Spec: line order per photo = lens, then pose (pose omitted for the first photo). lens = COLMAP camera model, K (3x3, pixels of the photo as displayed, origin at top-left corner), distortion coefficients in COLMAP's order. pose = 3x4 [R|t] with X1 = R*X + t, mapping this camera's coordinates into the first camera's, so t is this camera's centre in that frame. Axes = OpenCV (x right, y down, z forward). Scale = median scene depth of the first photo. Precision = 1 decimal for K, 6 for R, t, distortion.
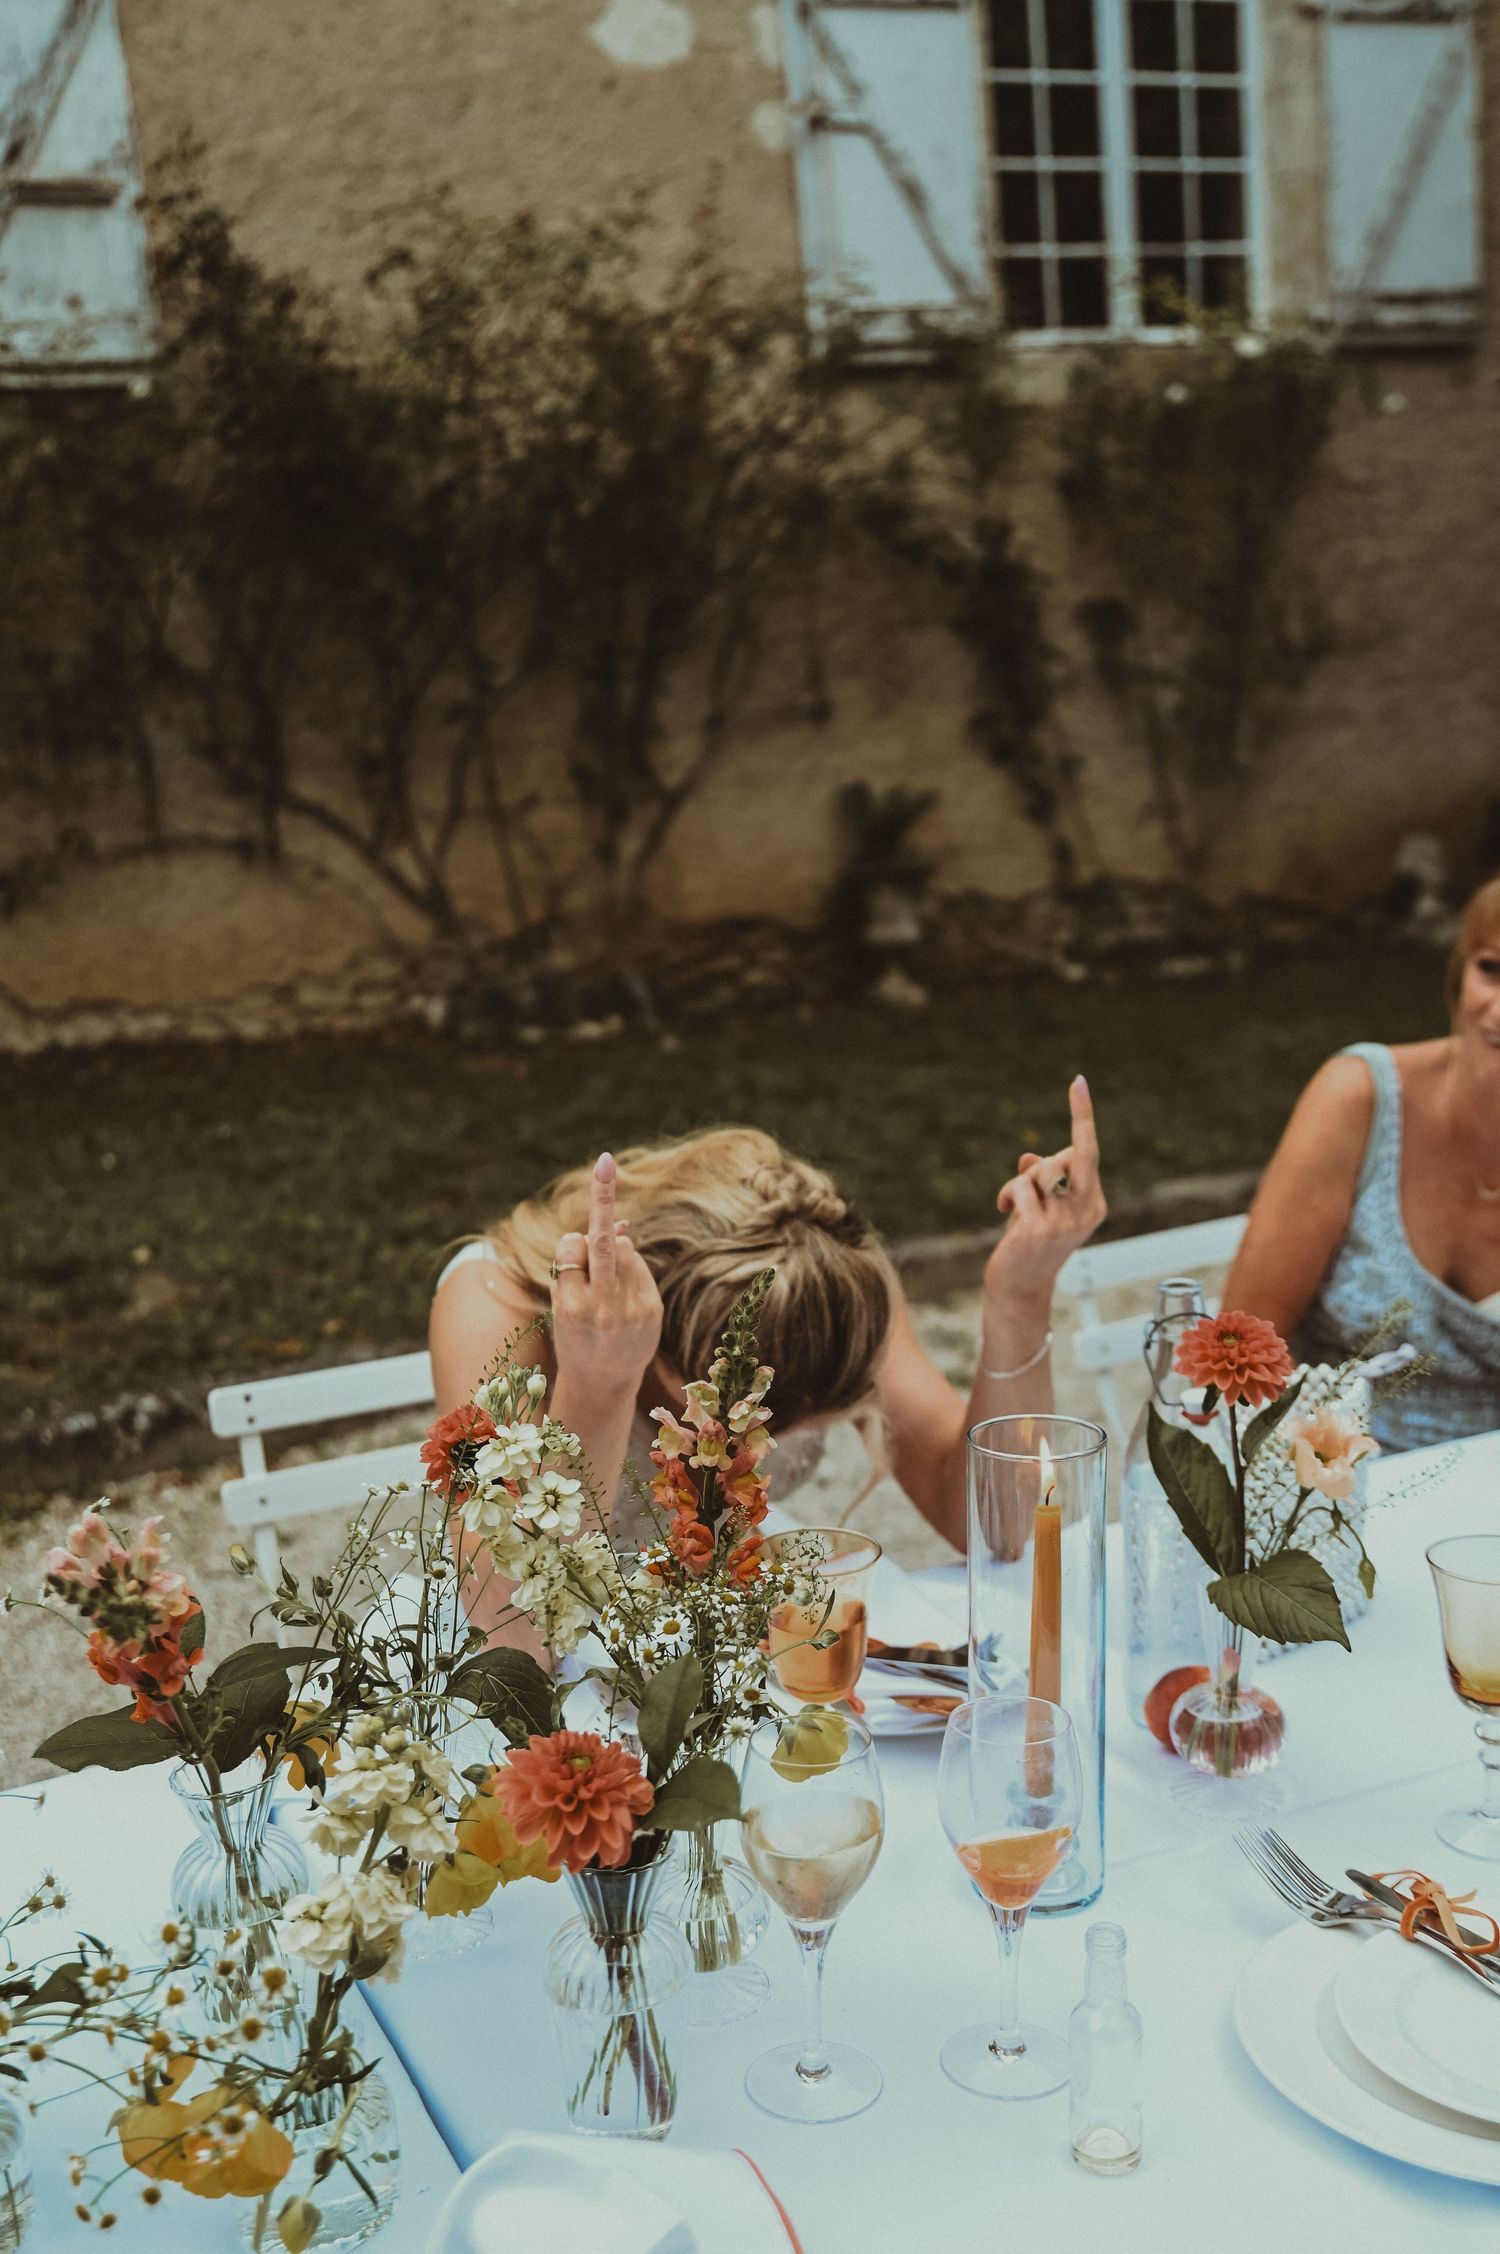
lens RADIAL K [[2320.9, 0, 760.7], [0, 2320.9, 1123.0], [0, 0, 1]] dist [0.021401, 0.000000]
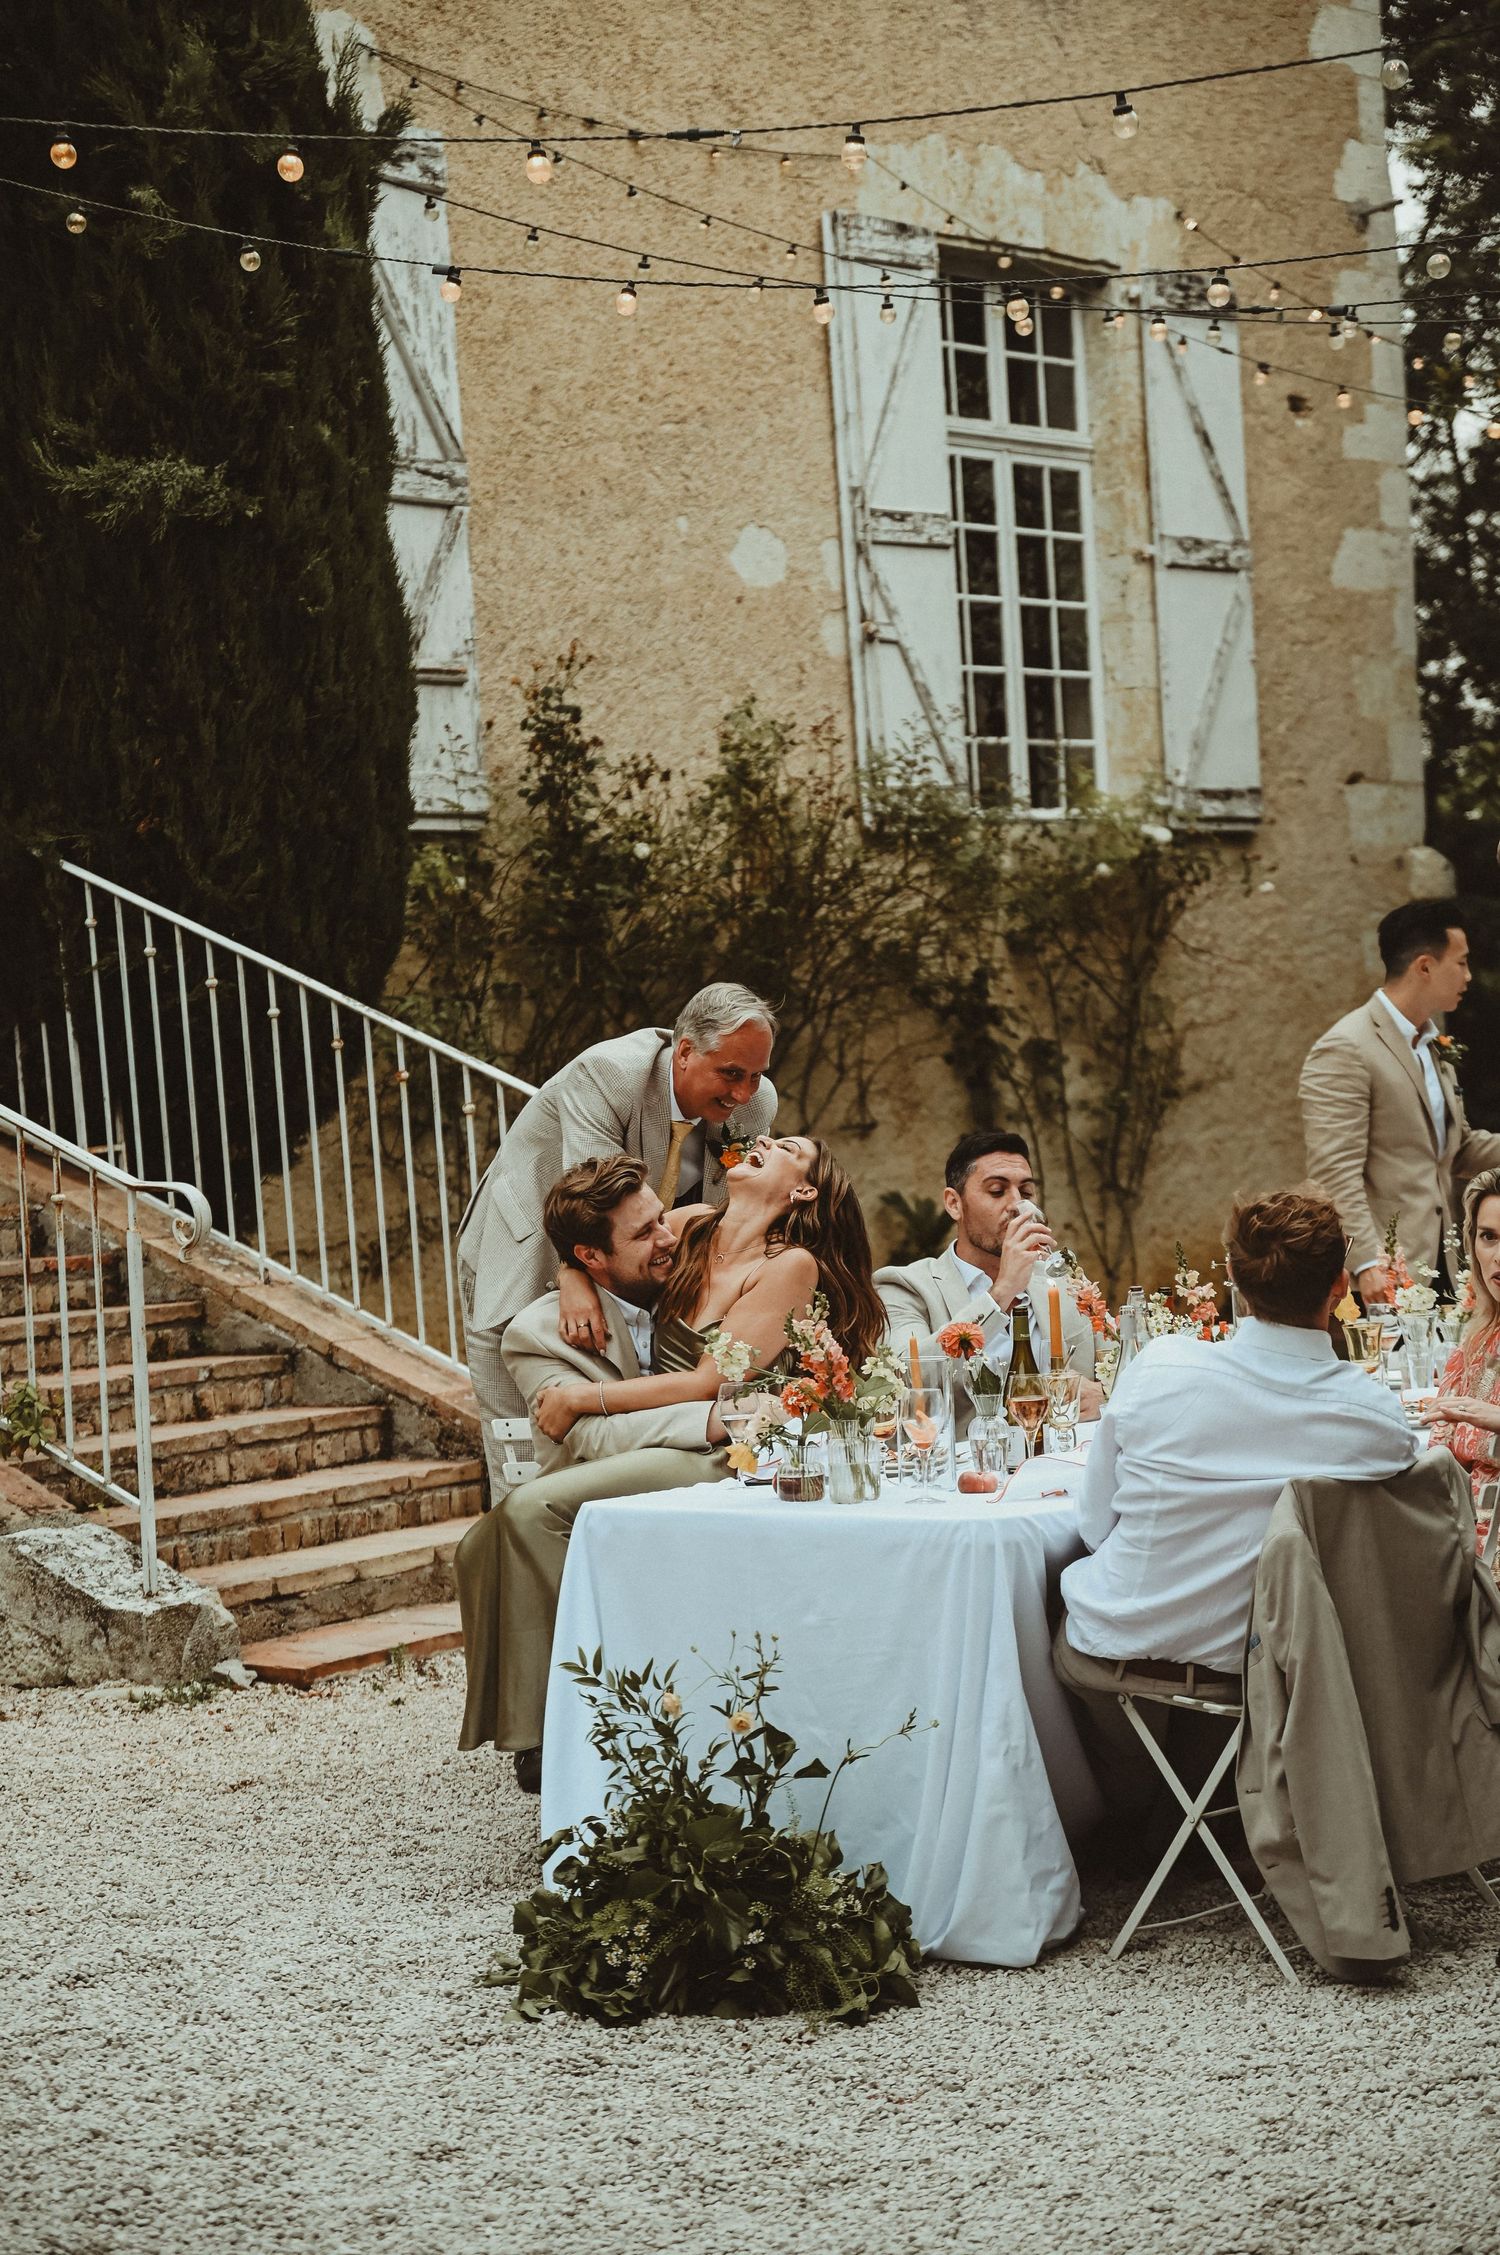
lens RADIAL K [[4211.4, 0, 732.1], [0, 4211.4, 1102.4], [0, 0, 1]] dist [0.267630, 0.000000]
pose [[0.896038, 0.025615, 0.443237, -0.940172], [0.068427, 0.978438, -0.194875, 0.203557], [-0.438672, 0.204945, 0.874966, -0.758474]]
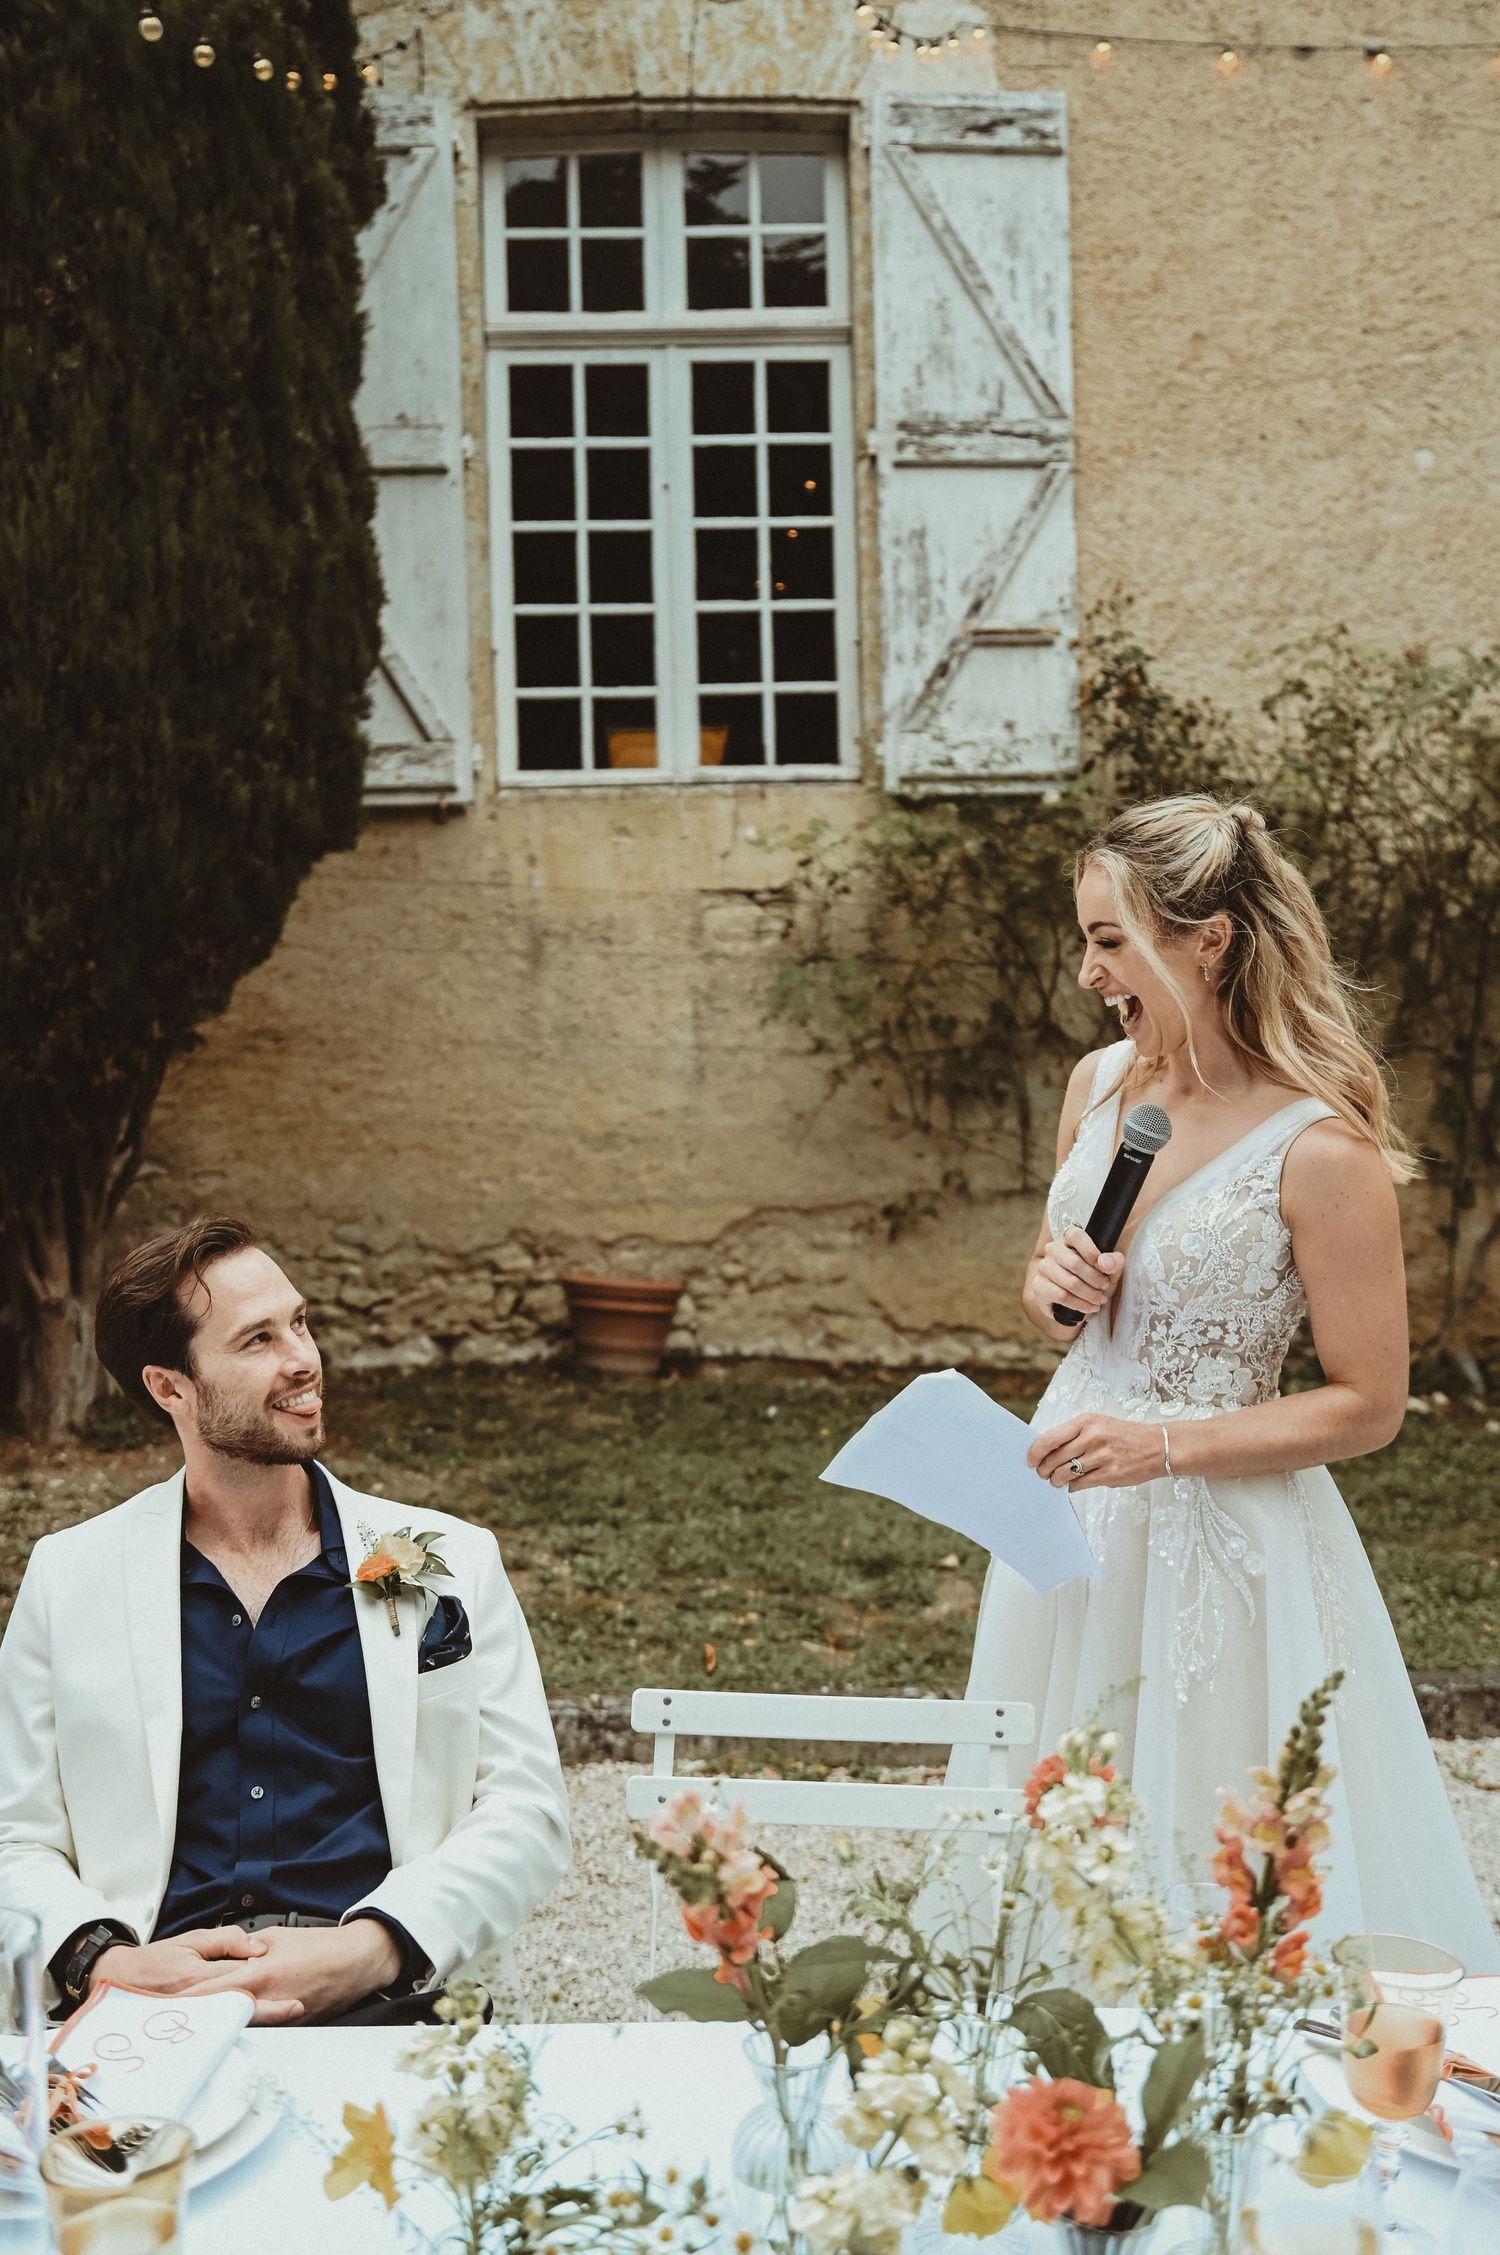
lens RADIAL K [[2167.6, 0, 751.8], [0, 2167.6, 1116.2], [0, 0, 1]] dist [-0.011128, 0.000000]
pose [[0.920023, 0.071615, -0.385266, 0.015164], [-0.130863, 0.982866, -0.129804, -0.002542], [0.369369, 0.169840, 0.913631, -0.002654]]
